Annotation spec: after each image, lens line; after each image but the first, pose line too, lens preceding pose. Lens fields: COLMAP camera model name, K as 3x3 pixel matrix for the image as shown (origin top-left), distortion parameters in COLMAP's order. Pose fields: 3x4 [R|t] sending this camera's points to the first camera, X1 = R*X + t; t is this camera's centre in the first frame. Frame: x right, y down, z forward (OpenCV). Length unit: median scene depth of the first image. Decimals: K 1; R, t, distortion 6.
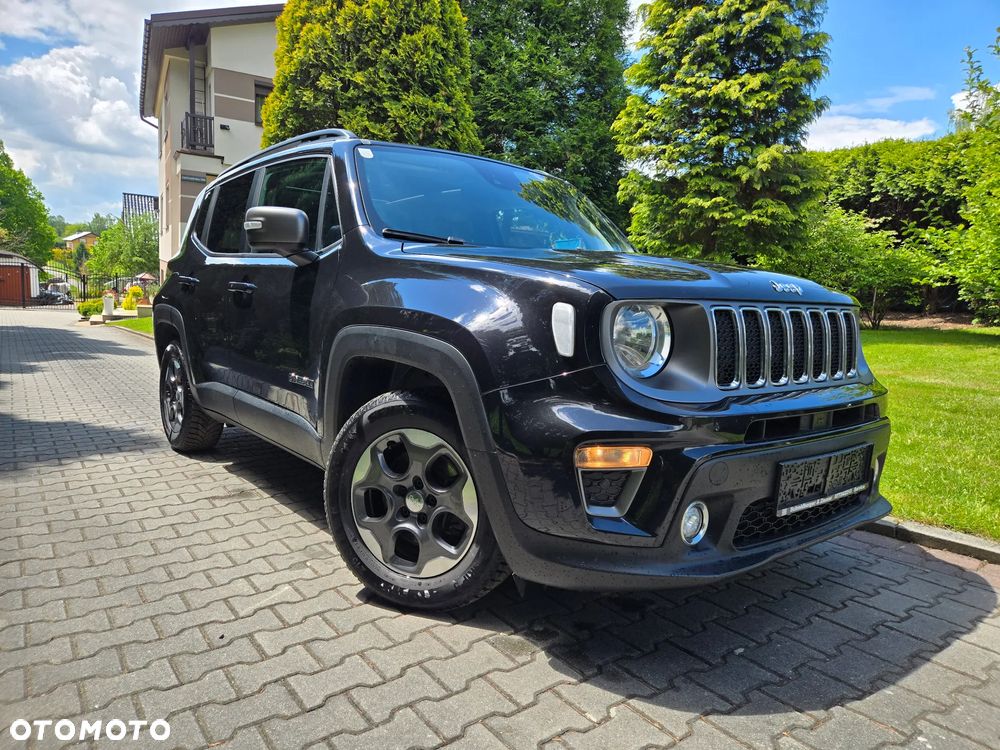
lens RADIAL K [[675.0, 0, 501.2], [0, 675.0, 374.3], [0, 0, 1]] dist [0.068528, -0.060371]
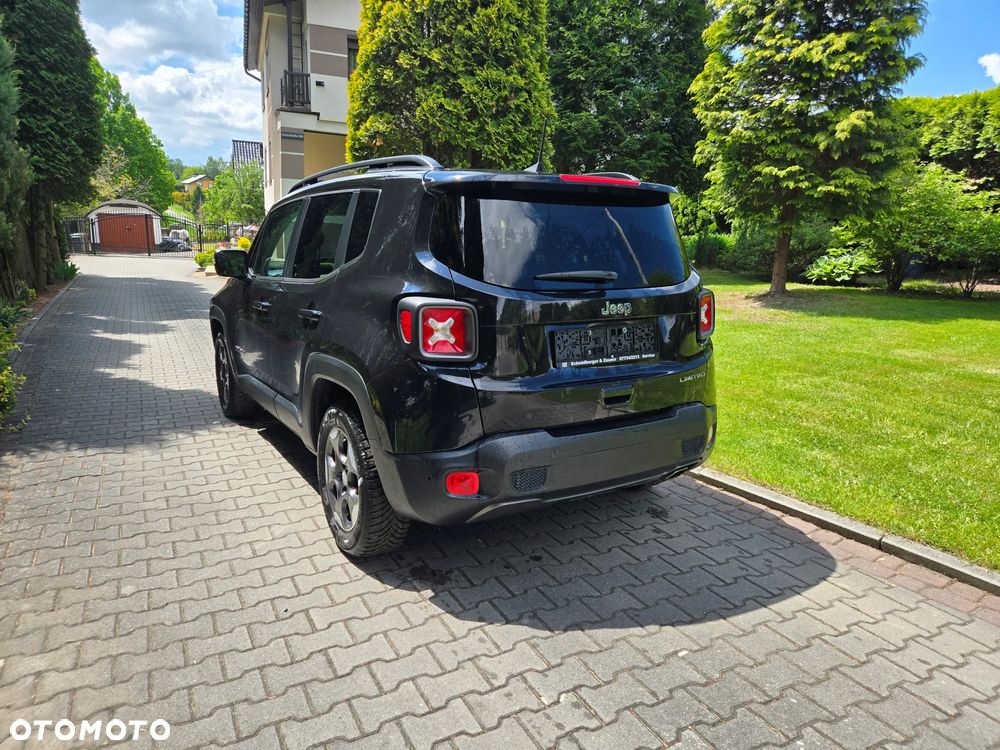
lens RADIAL K [[670.0, 0, 500.0], [0, 670.0, 375.0], [0, 0, 1]] dist [0.079214, -0.068672]
pose [[0.990579, 0.023588, -0.134898, 0.039984], [-0.011279, 0.995761, 0.091287, -0.046190], [0.136479, -0.088905, 0.986645, -0.047186]]
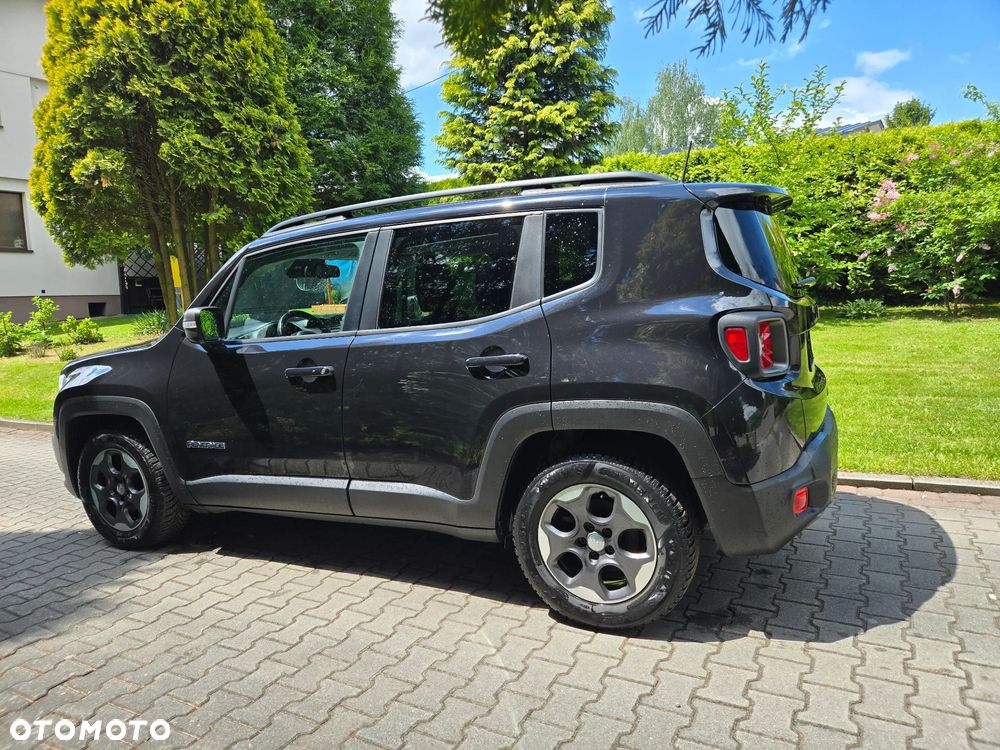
lens RADIAL K [[671.2, 0, 496.8], [0, 671.2, 376.8], [0, 0, 1]] dist [0.070780, -0.059330]
pose [[0.905268, -0.125365, 0.405923, -0.246290], [0.117746, 0.992077, 0.043802, -0.050503], [-0.408198, 0.008143, 0.912857, 0.030717]]
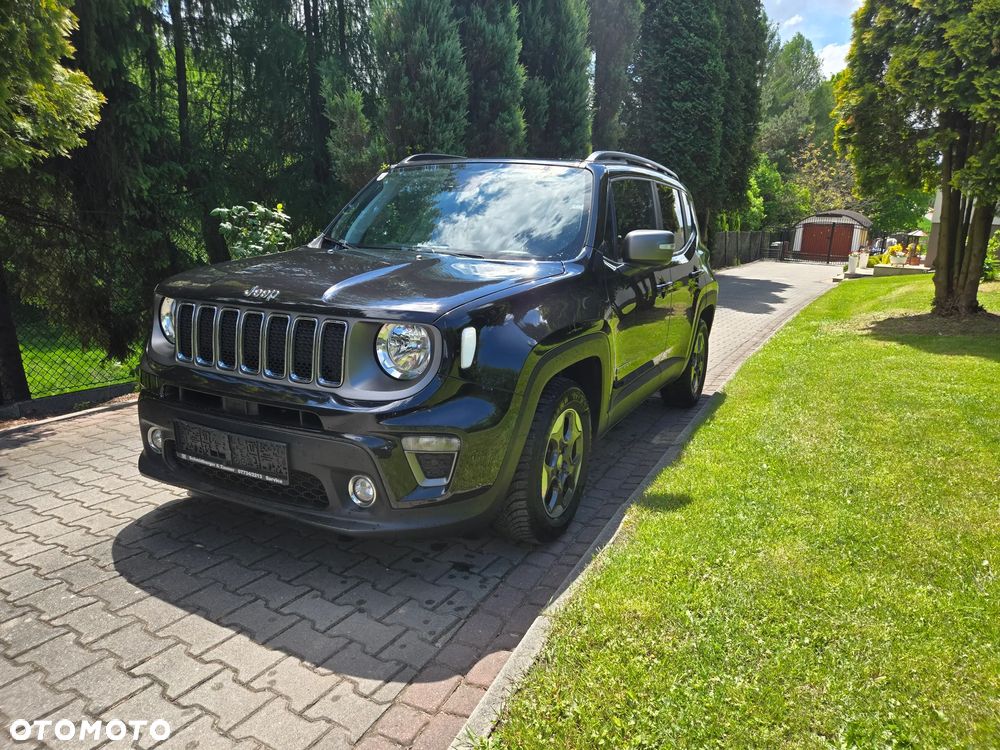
lens RADIAL K [[667.9, 0, 505.1], [0, 667.9, 380.0], [0, 0, 1]] dist [0.065274, -0.056802]
pose [[0.405188, 0.187000, -0.894904, 0.411055], [-0.118200, 0.981357, 0.151548, -0.050839], [0.906560, 0.044372, 0.419738, 0.221811]]
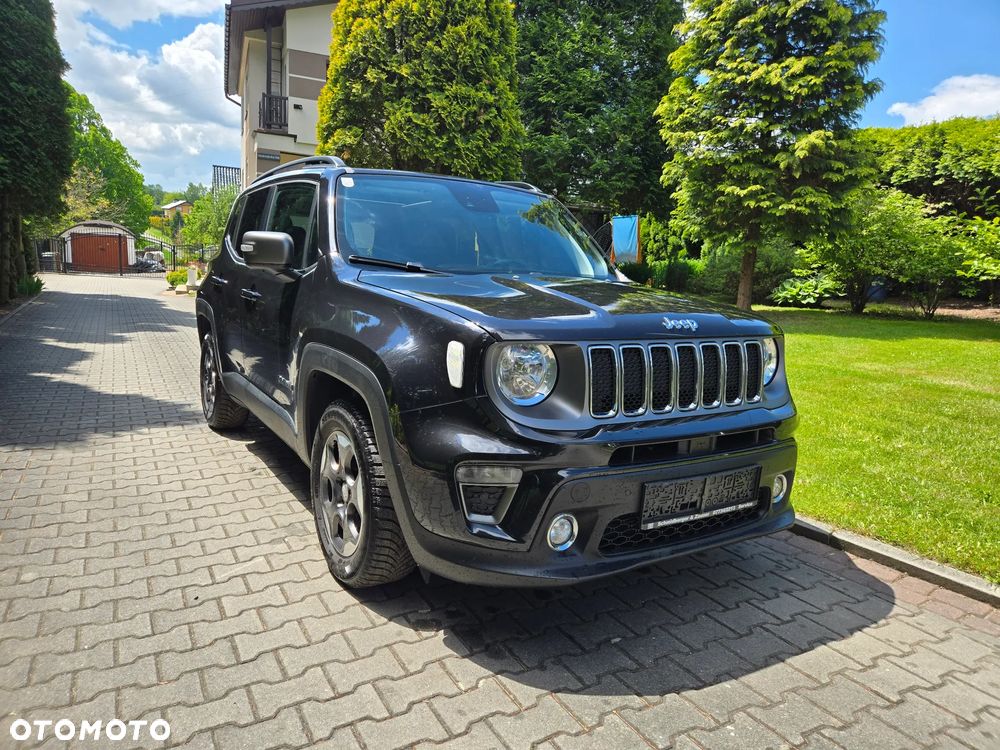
lens RADIAL K [[671.7, 0, 494.3], [0, 671.7, 370.7], [0, 0, 1]] dist [0.069613, -0.060851]
pose [[0.993248, 0.030555, -0.111917, 0.059010], [-0.026100, 0.998816, 0.041058, -0.021245], [0.113039, -0.037860, 0.992869, -0.033354]]
